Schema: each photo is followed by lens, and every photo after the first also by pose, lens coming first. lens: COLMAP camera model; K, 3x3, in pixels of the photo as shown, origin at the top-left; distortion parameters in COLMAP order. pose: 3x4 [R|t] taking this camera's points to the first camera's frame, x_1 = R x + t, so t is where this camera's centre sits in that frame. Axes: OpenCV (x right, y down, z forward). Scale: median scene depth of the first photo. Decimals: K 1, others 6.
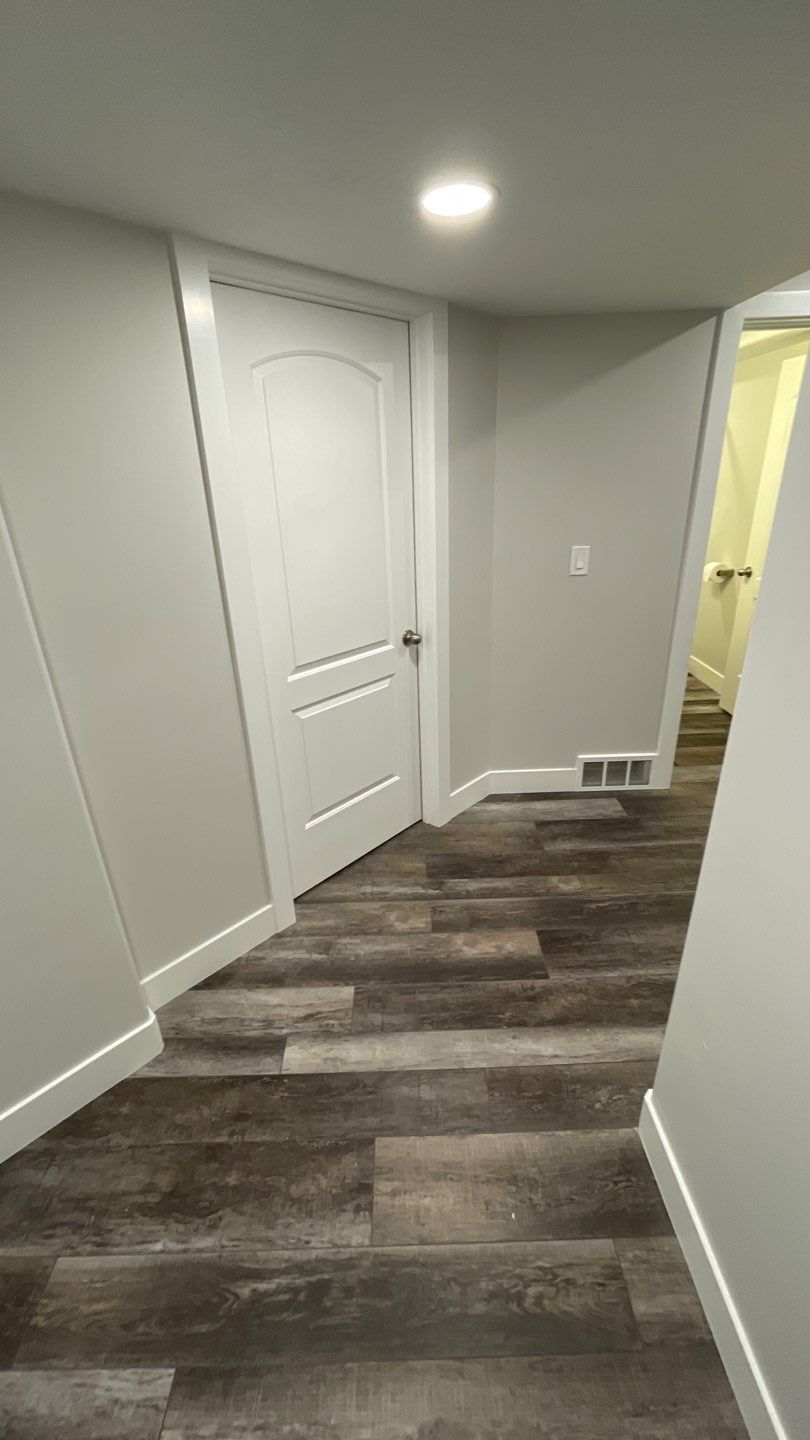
lens RADIAL K [[582.2, 0, 408.5], [0, 582.2, 712.7], [0, 0, 1]] dist [-0.001816, -0.000207]
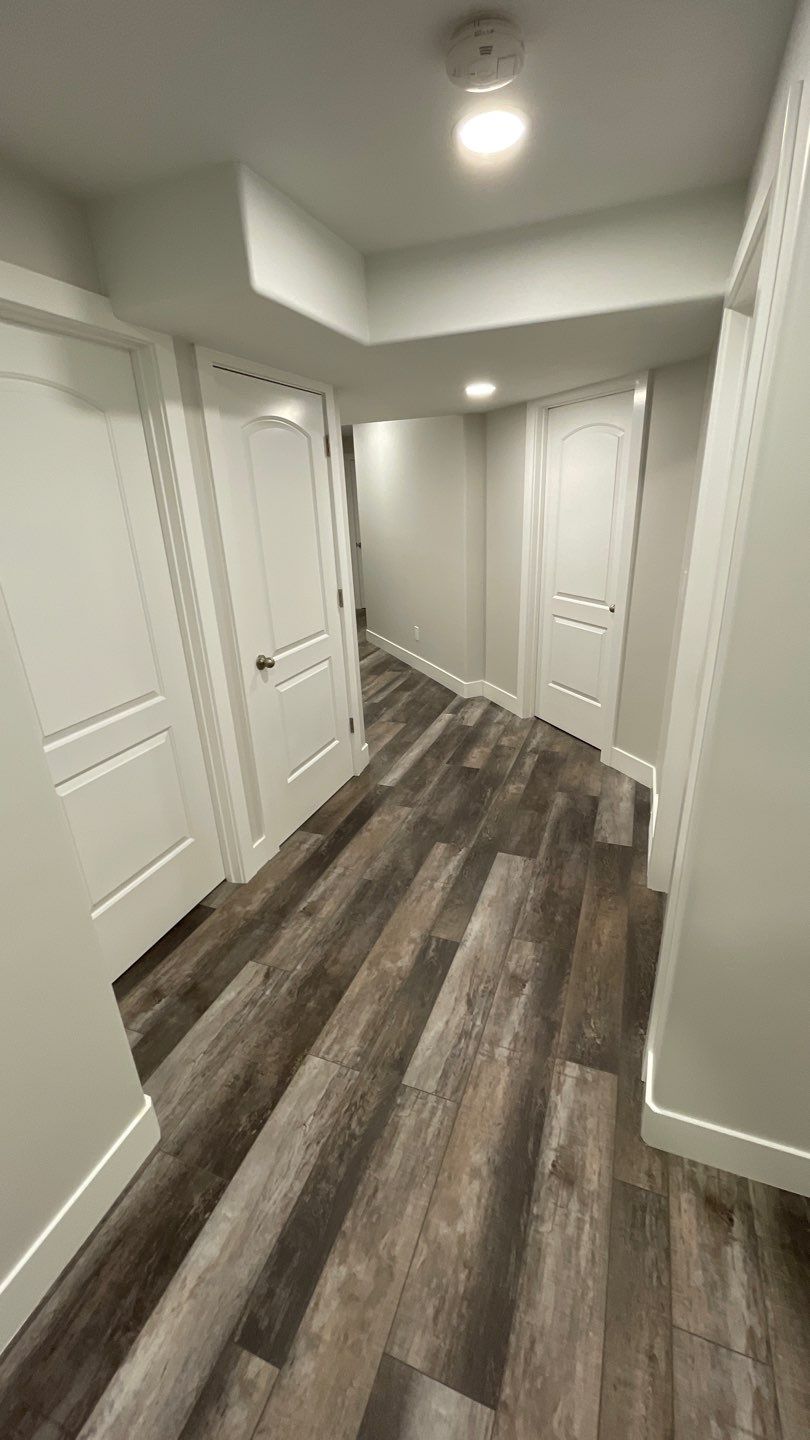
lens RADIAL K [[582.2, 0, 408.5], [0, 582.2, 712.7], [0, 0, 1]] dist [-0.001816, -0.000207]
pose [[-0.375666, 0.364879, -0.851903, 1.617031], [-0.316232, 0.813592, 0.487919, -0.490998], [0.871133, 0.452693, -0.190253, 1.044258]]
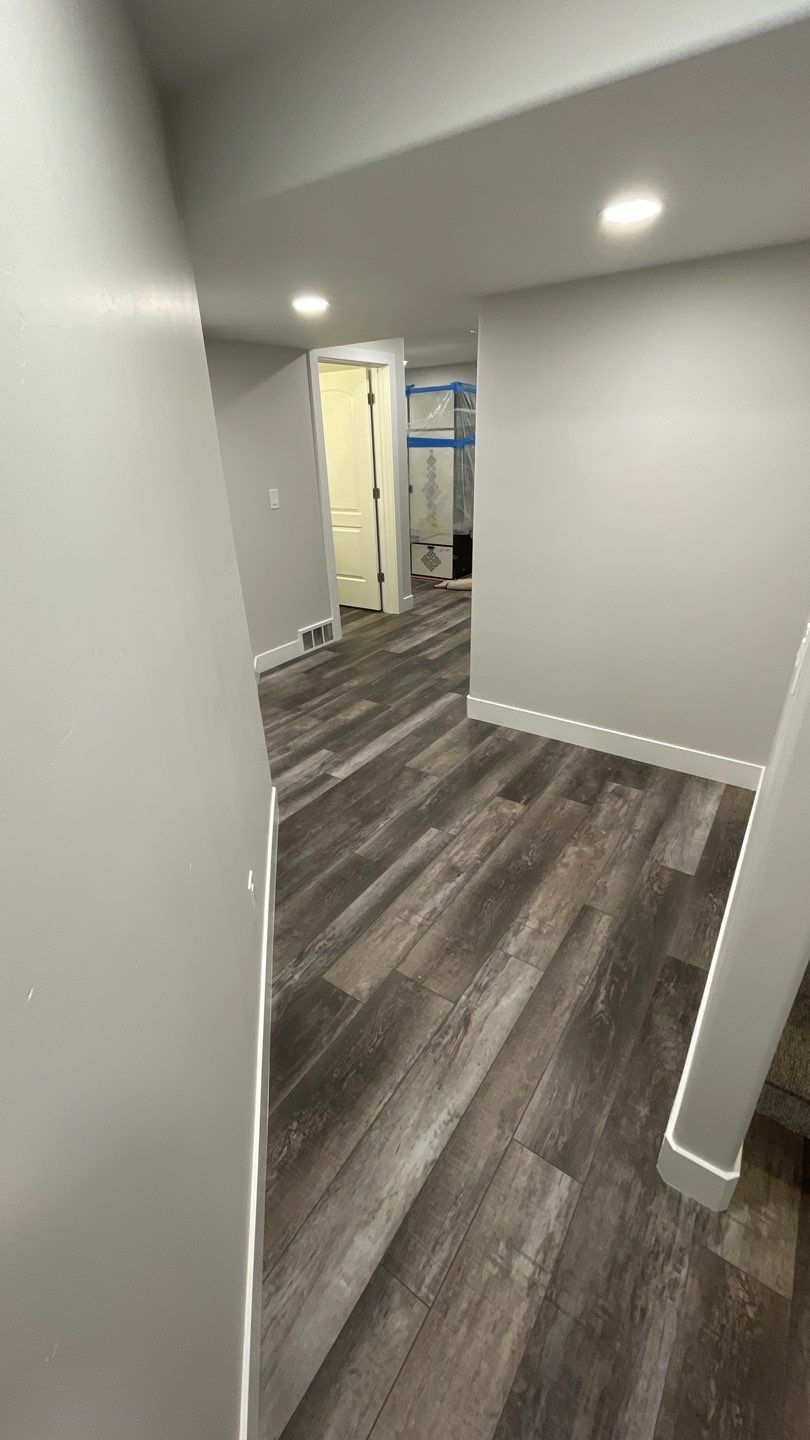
lens RADIAL K [[582.2, 0, 408.5], [0, 582.2, 712.7], [0, 0, 1]] dist [-0.001816, -0.000207]
pose [[0.577492, -0.338822, 0.742767, -1.016855], [0.330688, 0.928913, 0.166629, 0.156369], [-0.746424, 0.149397, 0.648485, -0.240607]]
